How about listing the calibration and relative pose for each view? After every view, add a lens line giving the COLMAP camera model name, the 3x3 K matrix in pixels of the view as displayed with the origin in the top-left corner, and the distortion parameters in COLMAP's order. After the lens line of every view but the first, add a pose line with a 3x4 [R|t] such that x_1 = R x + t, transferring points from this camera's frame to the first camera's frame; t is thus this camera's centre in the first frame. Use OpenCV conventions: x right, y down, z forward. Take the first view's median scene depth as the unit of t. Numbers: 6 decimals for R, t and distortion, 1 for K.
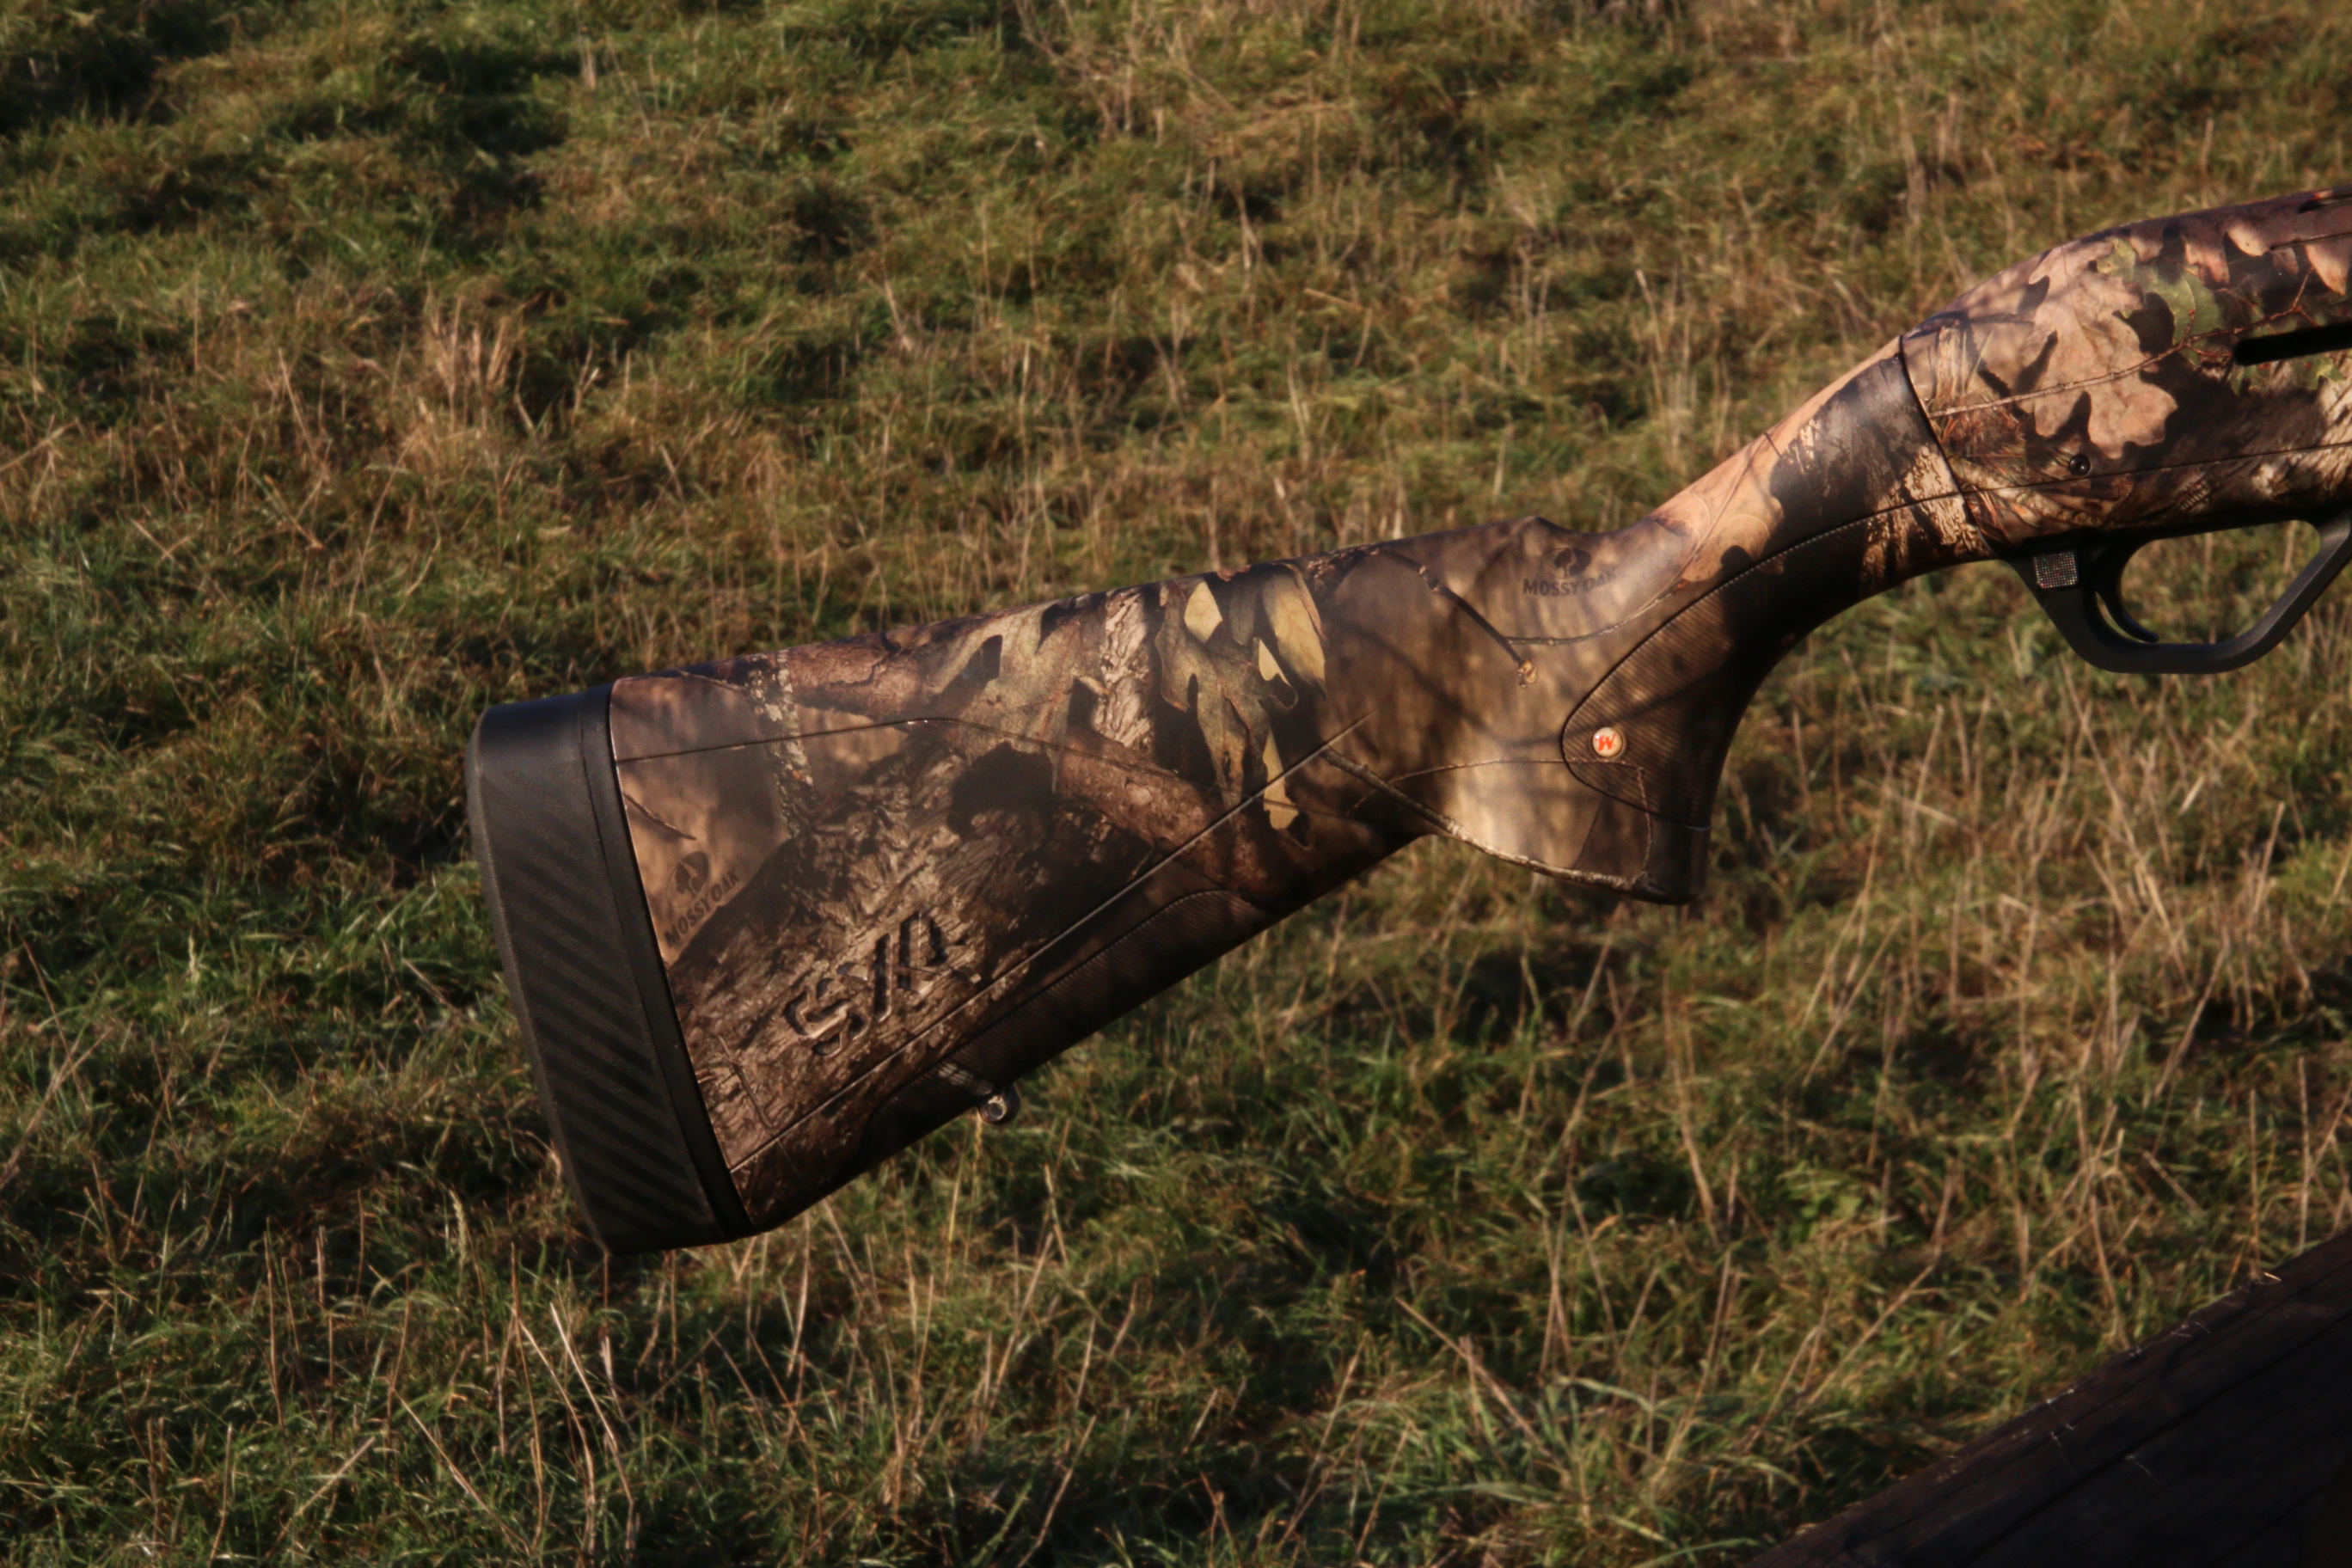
lens RADIAL K [[7907.0, 0, 1317.7], [0, 7907.0, 935.8], [0, 0, 1]] dist [0.995920, 0.000000]
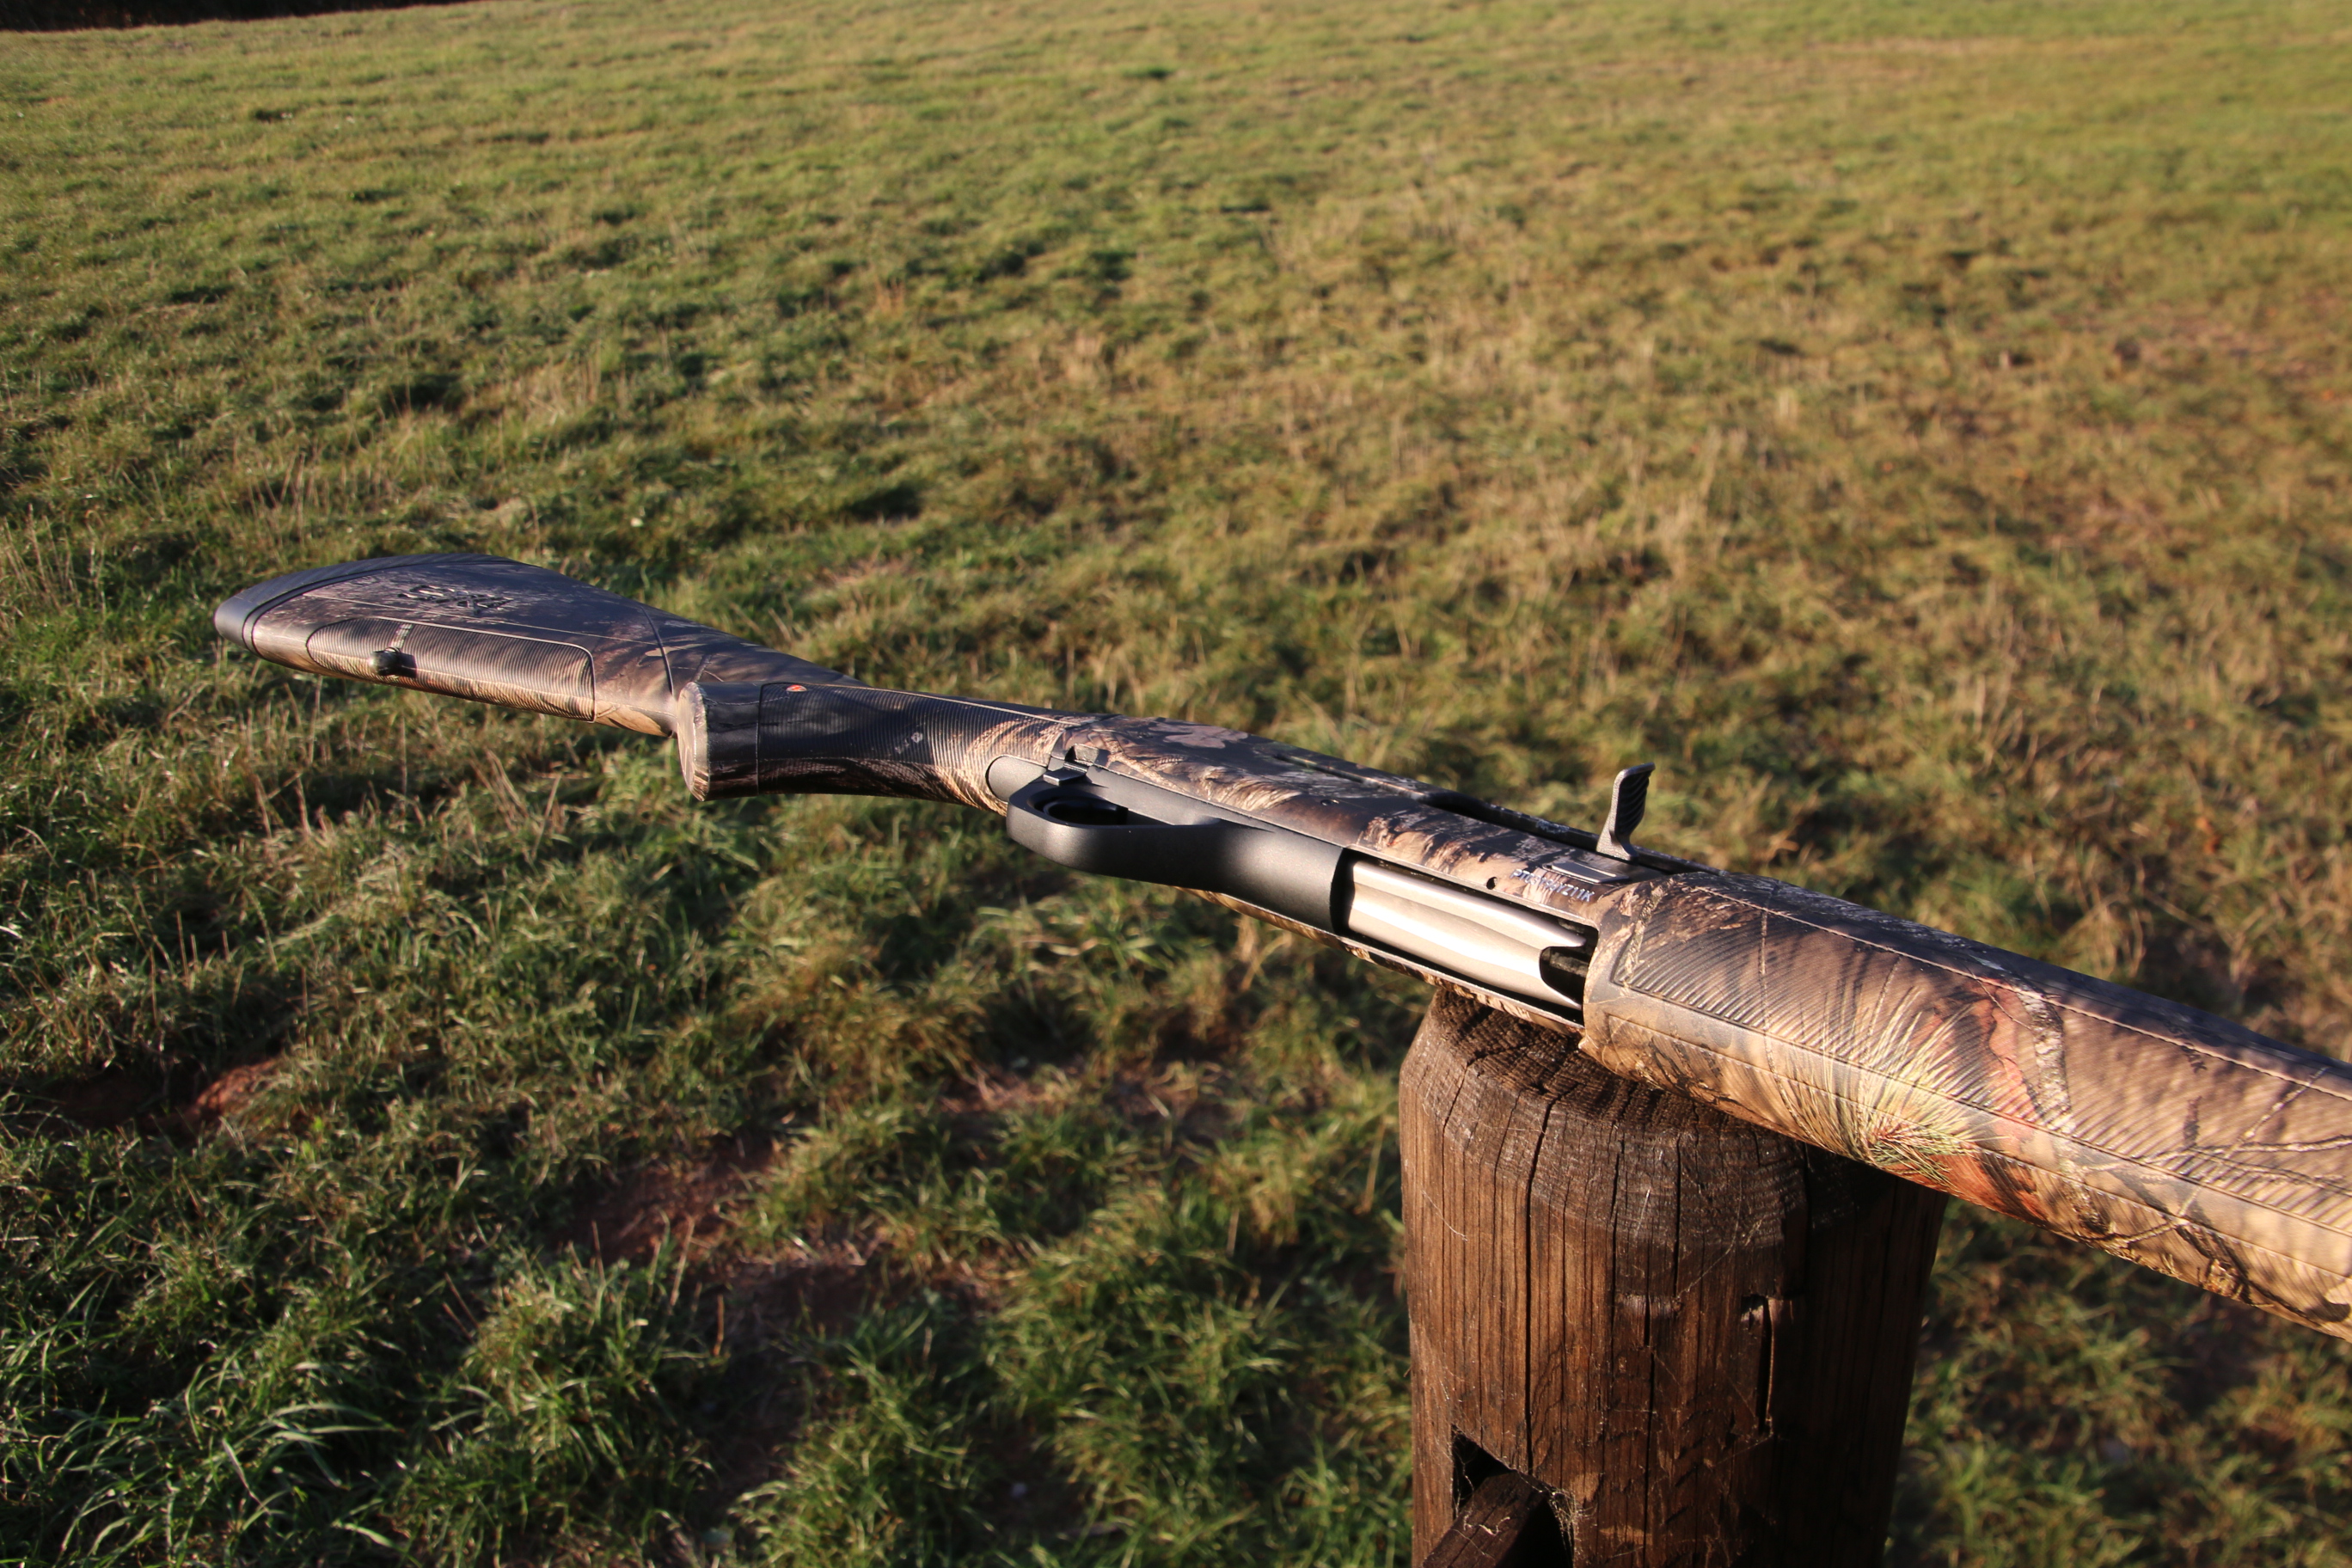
lens RADIAL K [[1932.0, 0, 1289.0], [0, 1932.0, 863.9], [0, 0, 1]] dist [-0.108159, 0.101118]
pose [[0.998311, 0.008577, -0.057453, 0.050000], [0.003780, 0.977351, 0.211593, -0.047532], [0.057967, -0.211453, 0.975668, 0.252608]]
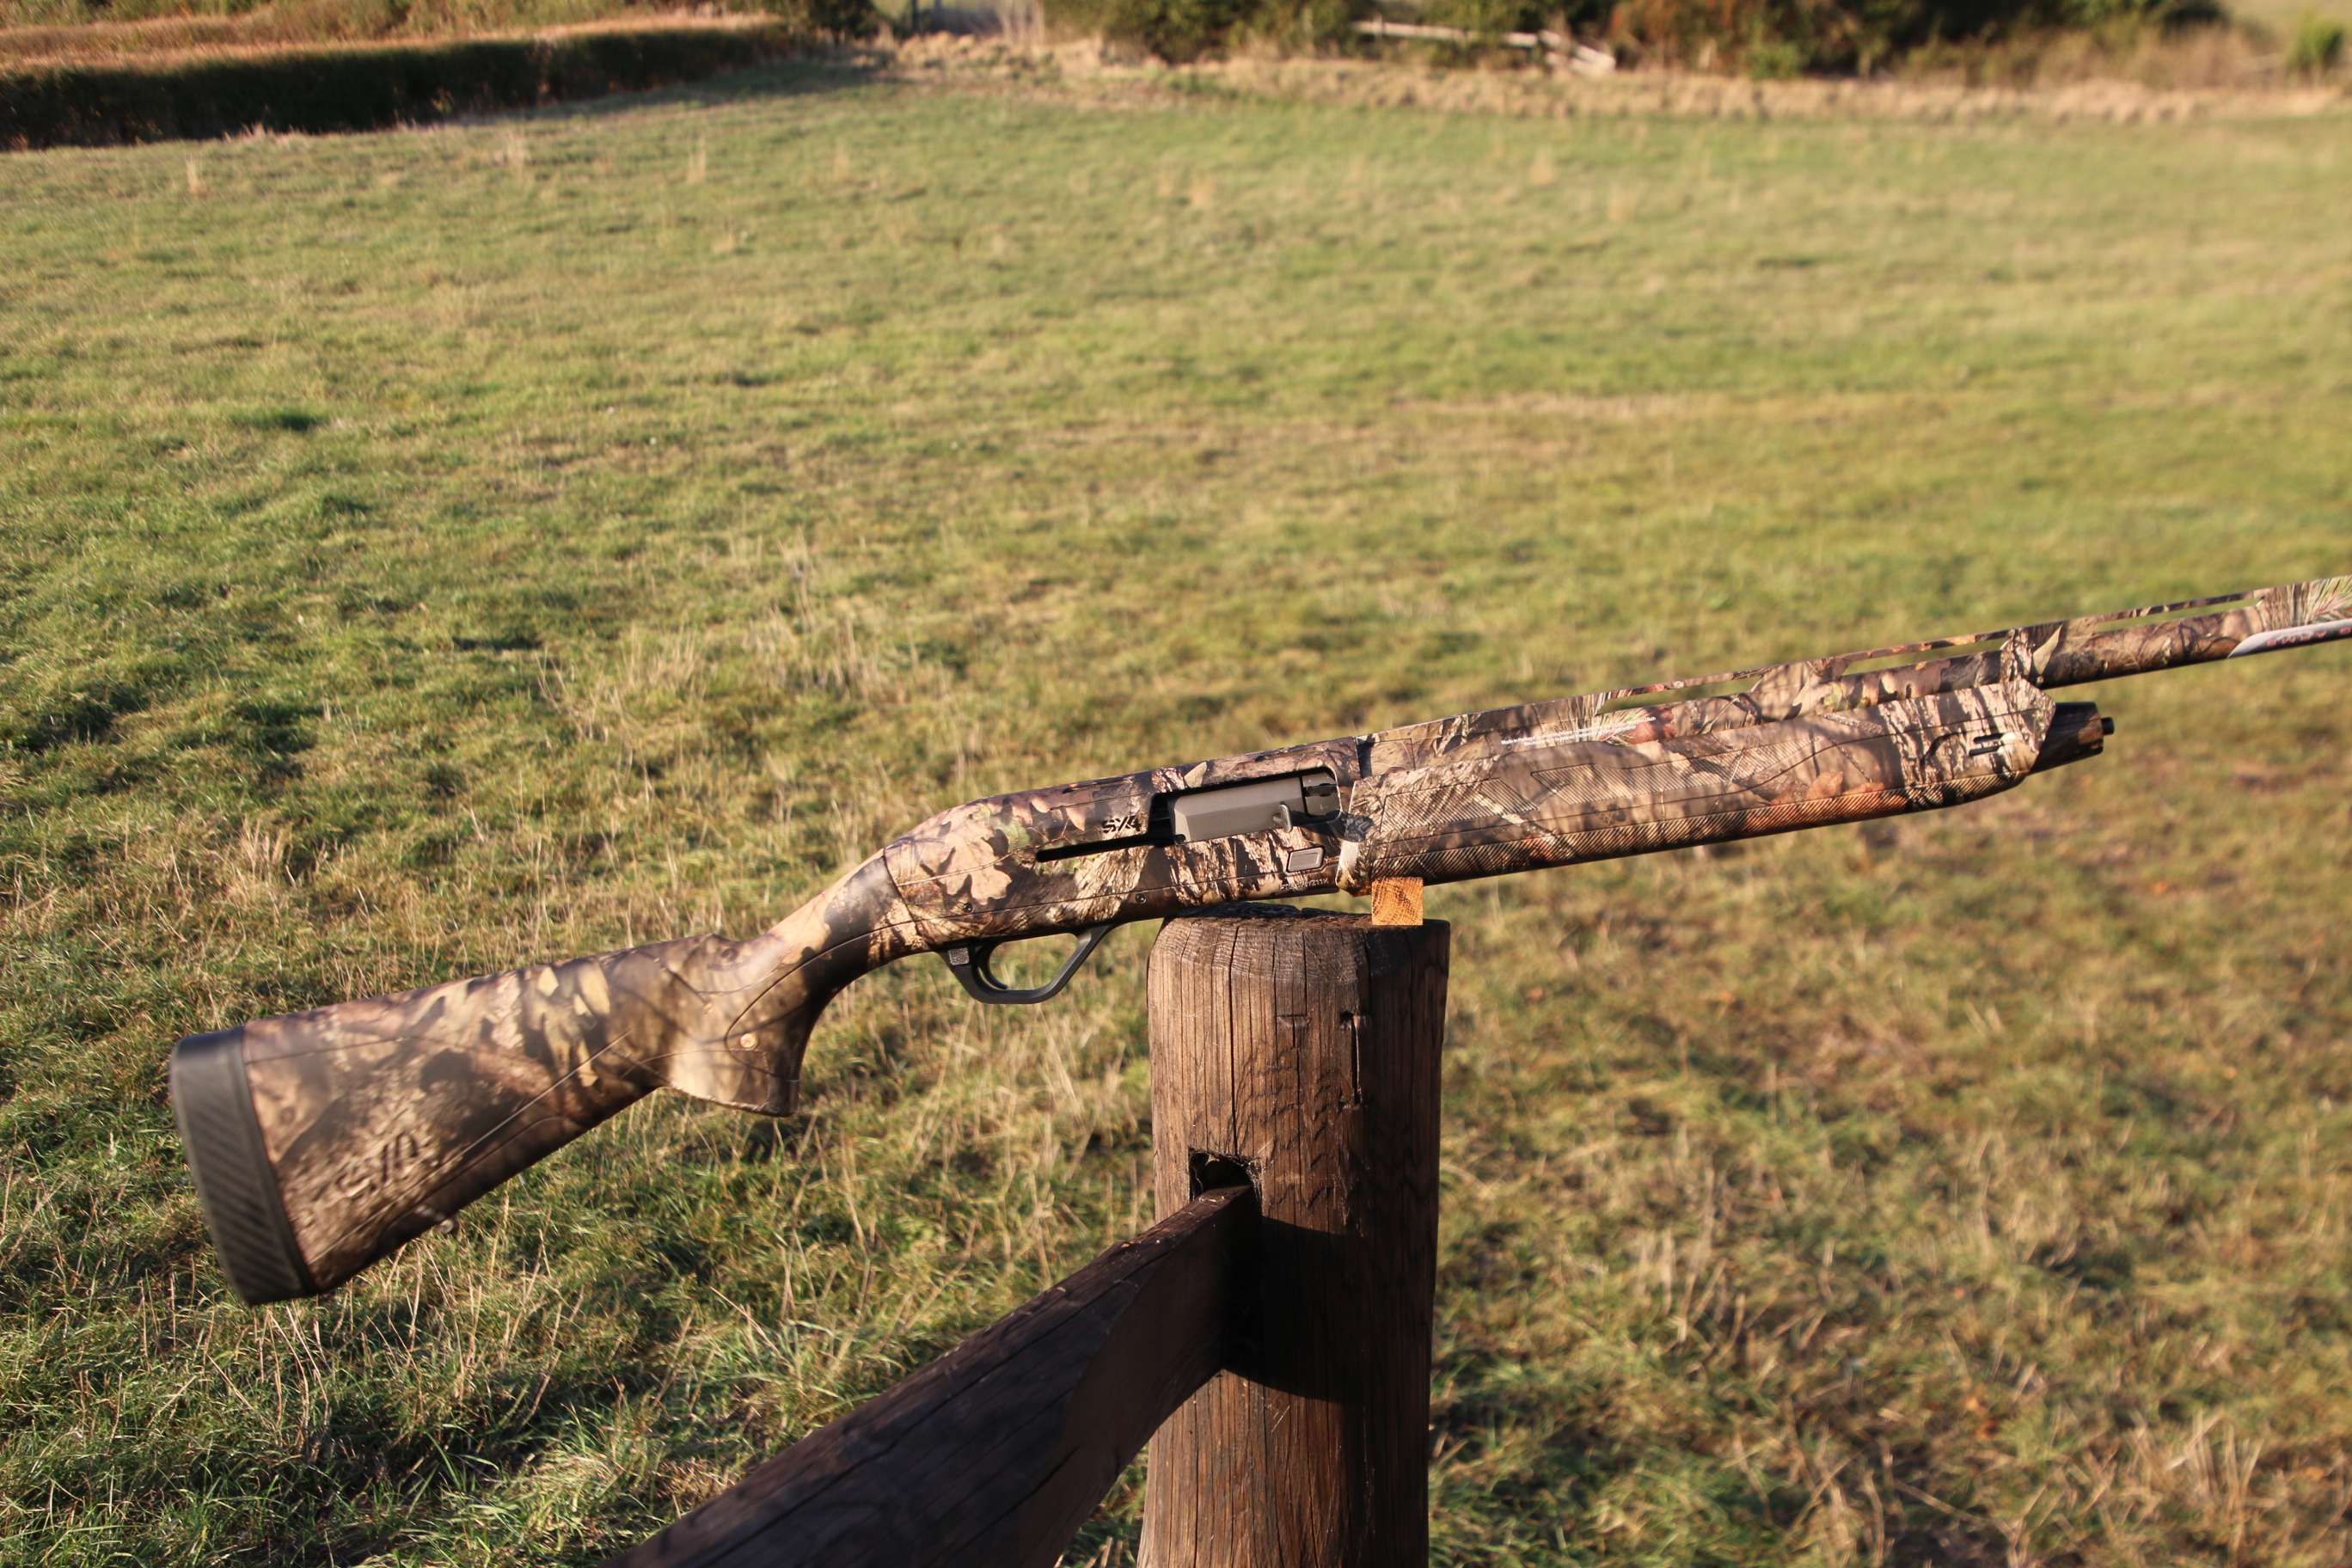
lens RADIAL K [[3611.6, 0, 1319.6], [0, 3611.6, 903.1], [0, 0, 1]] dist [0.244681, 0.000000]
pose [[0.985813, -0.014733, 0.167200, 0.008989], [0.023637, 0.998399, -0.051388, -0.002773], [-0.166175, 0.054611, 0.984583, 0.009630]]
